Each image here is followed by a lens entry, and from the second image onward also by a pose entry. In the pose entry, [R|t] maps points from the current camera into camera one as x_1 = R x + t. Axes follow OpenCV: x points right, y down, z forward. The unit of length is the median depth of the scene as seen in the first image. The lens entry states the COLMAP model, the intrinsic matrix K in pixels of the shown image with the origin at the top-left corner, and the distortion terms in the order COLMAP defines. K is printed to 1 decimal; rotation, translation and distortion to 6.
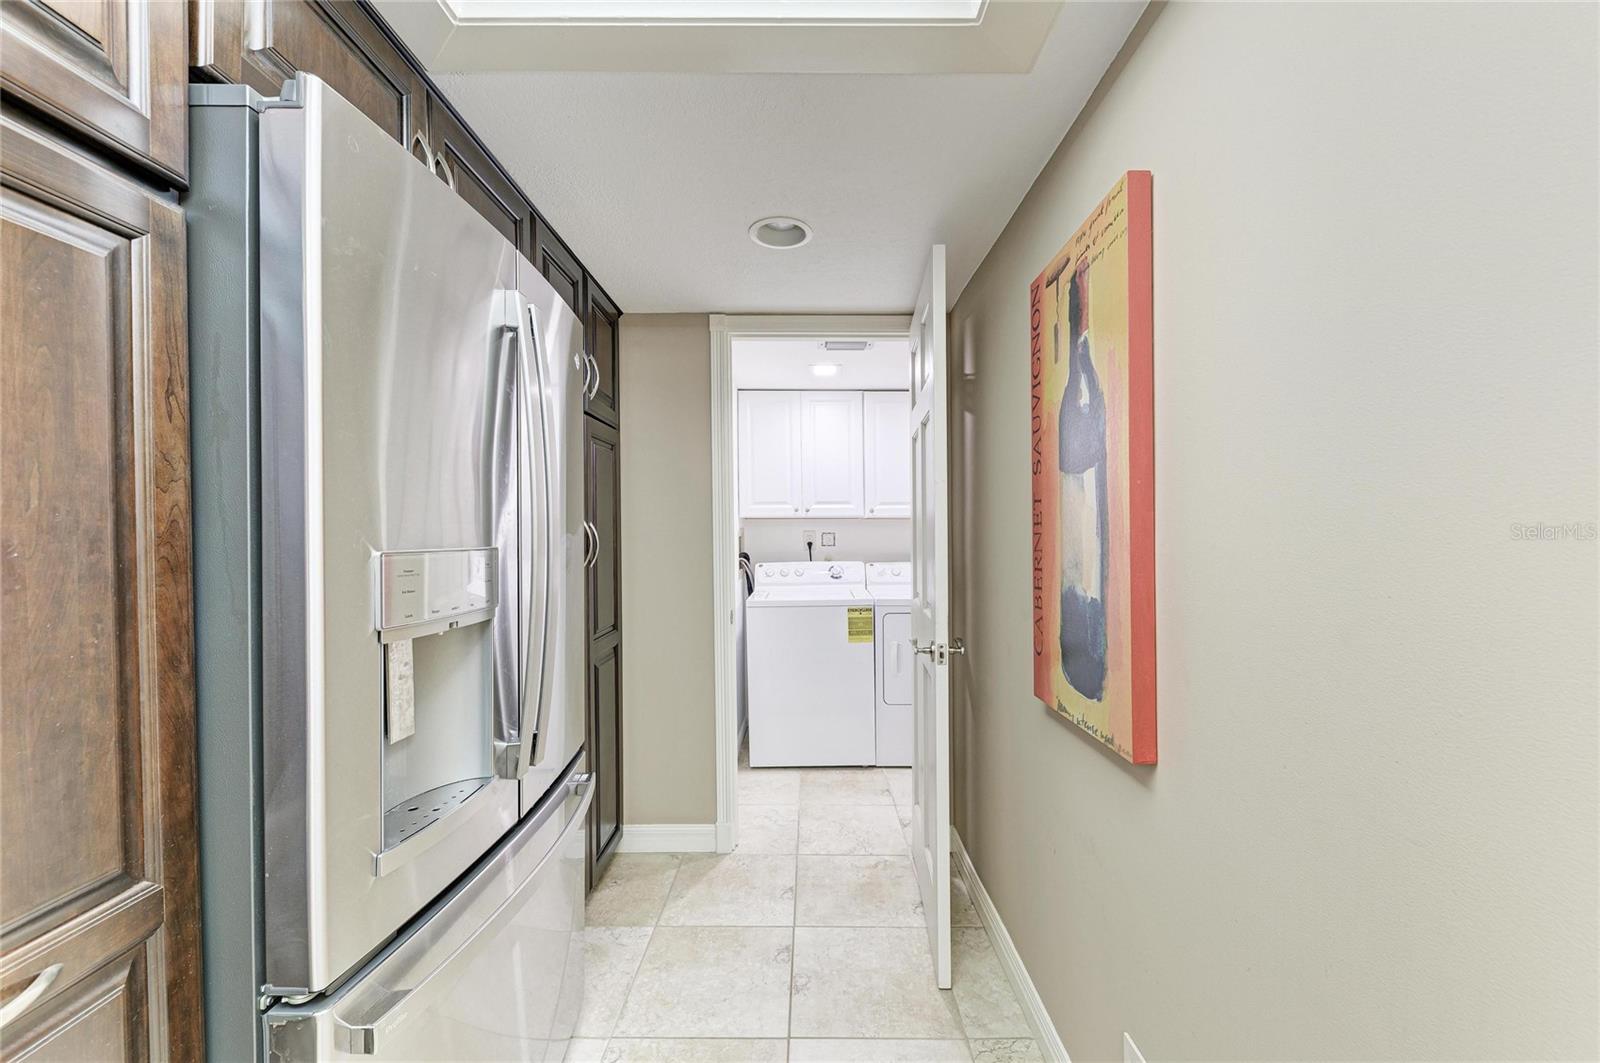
lens RADIAL K [[614.5, 0, 803.4], [0, 614.5, 532.6], [0, 0, 1]] dist [0.011264, -0.003115]
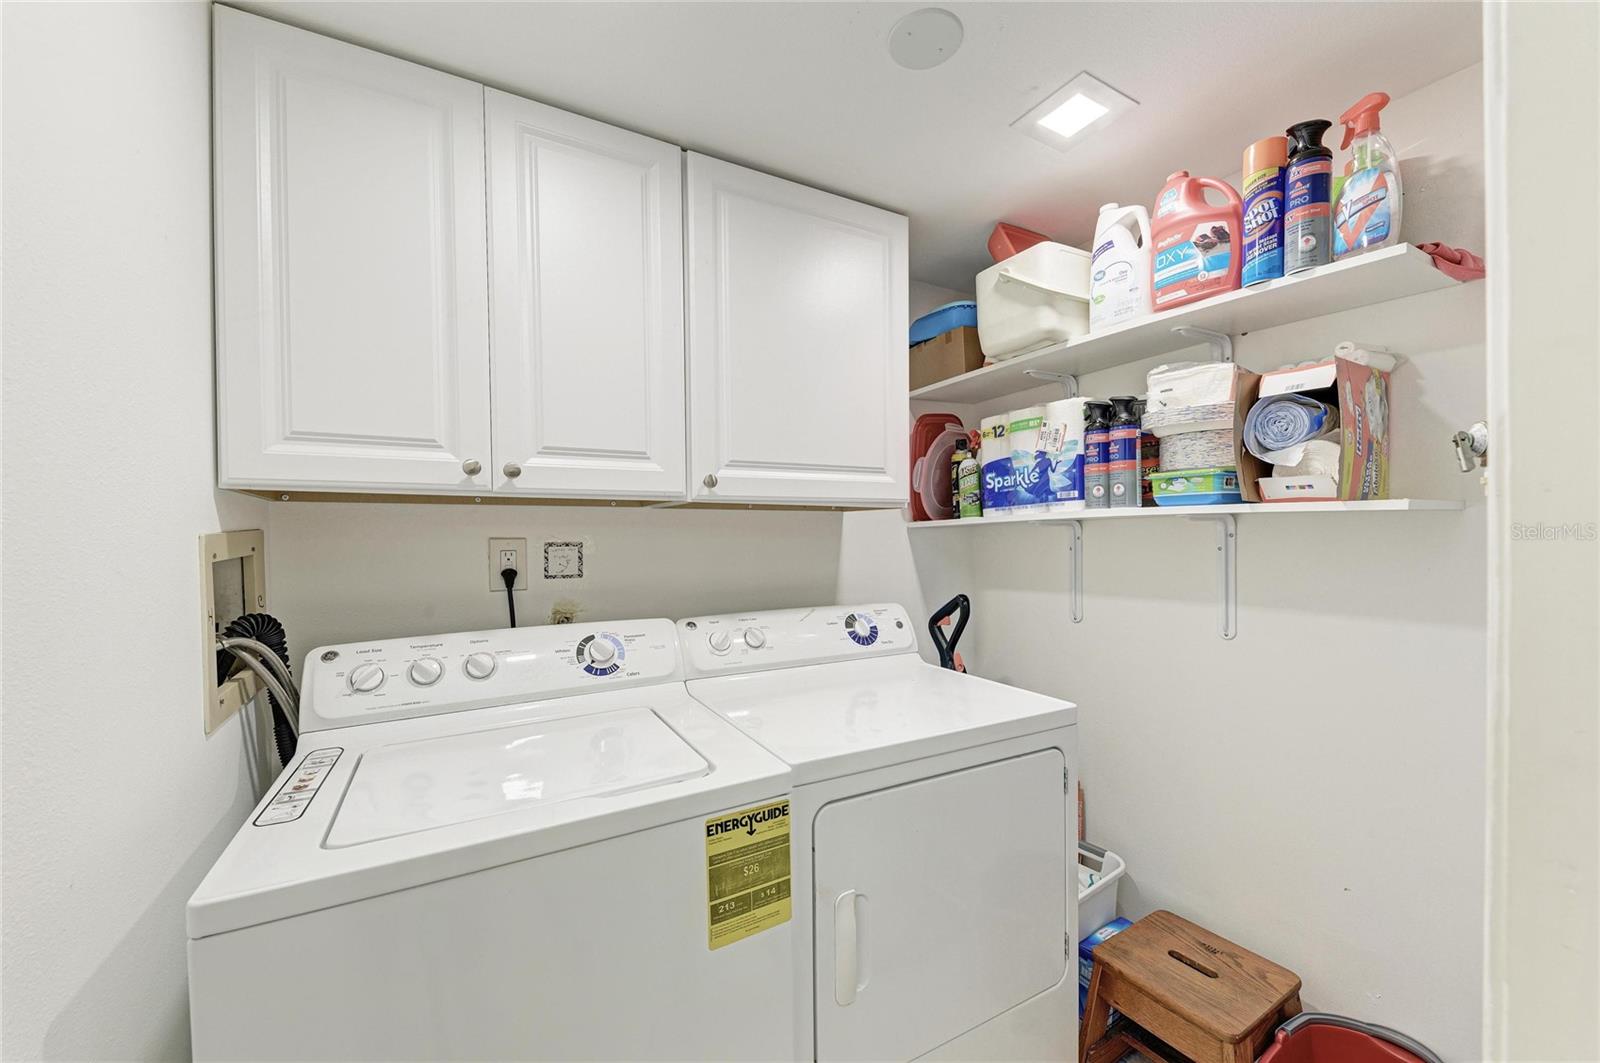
lens RADIAL K [[614.5, 0, 810.5], [0, 614.5, 532.3], [0, 0, 1]] dist [0.011264, -0.003115]
pose [[0.859485, -0.002876, 0.511153, -0.023536], [0.007135, 0.999954, -0.006370, -0.002612], [-0.511112, 0.009122, 0.859466, 0.651392]]
